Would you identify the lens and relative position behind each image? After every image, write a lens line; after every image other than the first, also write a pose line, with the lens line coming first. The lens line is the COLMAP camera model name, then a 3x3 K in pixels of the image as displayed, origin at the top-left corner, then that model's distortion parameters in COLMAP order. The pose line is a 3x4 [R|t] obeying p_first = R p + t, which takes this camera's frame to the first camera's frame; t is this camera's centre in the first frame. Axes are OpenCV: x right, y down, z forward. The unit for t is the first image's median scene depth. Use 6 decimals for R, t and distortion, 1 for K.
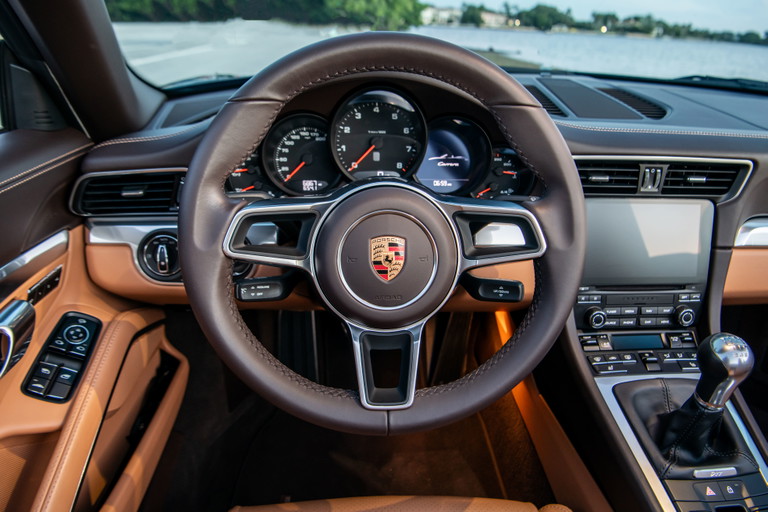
lens RADIAL K [[540.1, 0, 386.5], [0, 540.1, 259.3], [0, 0, 1]] dist [-0.067488, 0.005664]
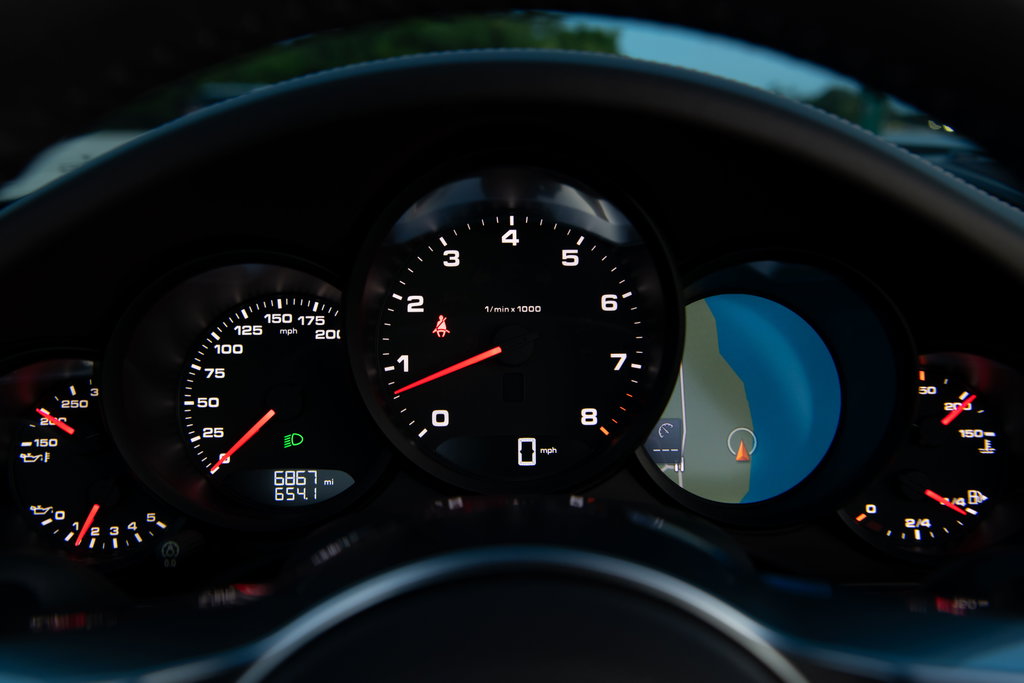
lens RADIAL K [[992.4, 0, 520.5], [0, 992.4, 341.7], [0, 0, 1]] dist [0.010542, 0.000000]
pose [[0.998392, -0.019382, -0.053272, 0.017544], [0.008299, 0.979581, -0.200878, -0.113158], [0.056078, 0.200112, 0.978167, 0.486918]]
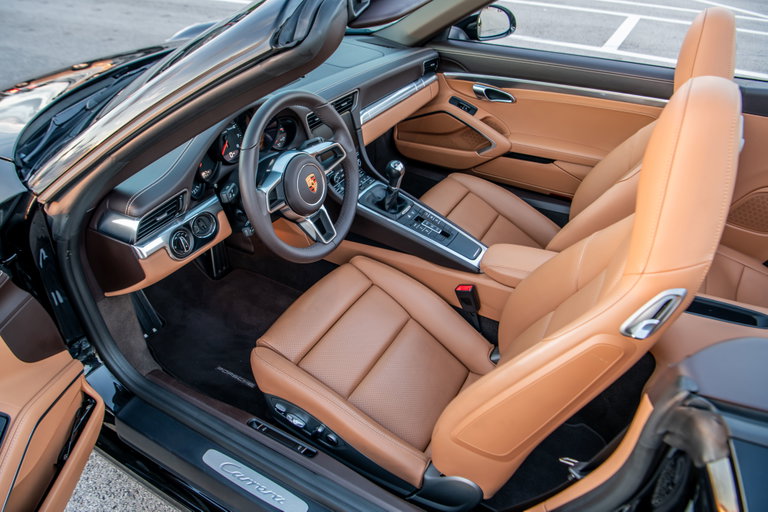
lens RADIAL K [[540.1, 0, 386.3], [0, 540.1, 257.6], [0, 0, 1]] dist [-0.067488, 0.005664]
pose [[0.541925, -0.492158, 0.681248, -1.252387], [0.336814, 0.869838, 0.360470, -0.363083], [-0.769983, 0.034106, 0.637152, -0.607194]]
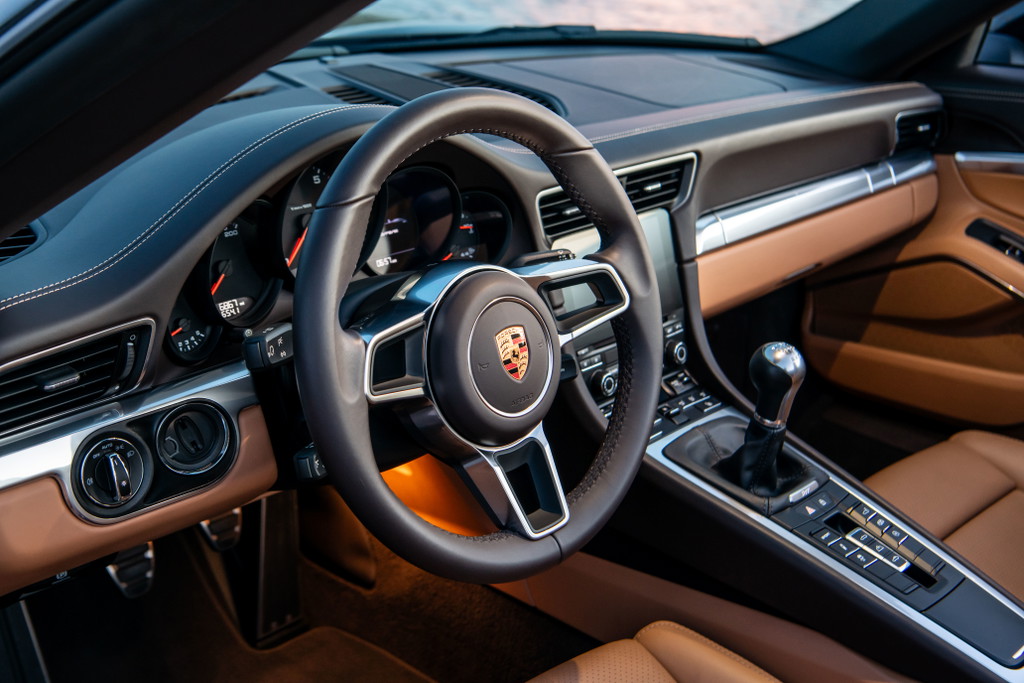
lens RADIAL K [[1344.4, 0, 507.6], [0, 1344.4, 344.3], [0, 0, 1]] dist [0.080143, 0.000000]
pose [[0.726082, -0.252310, 0.639644, -1.021443], [0.281080, 0.957883, 0.058778, -0.107797], [-0.627534, 0.137114, 0.766421, -0.454082]]
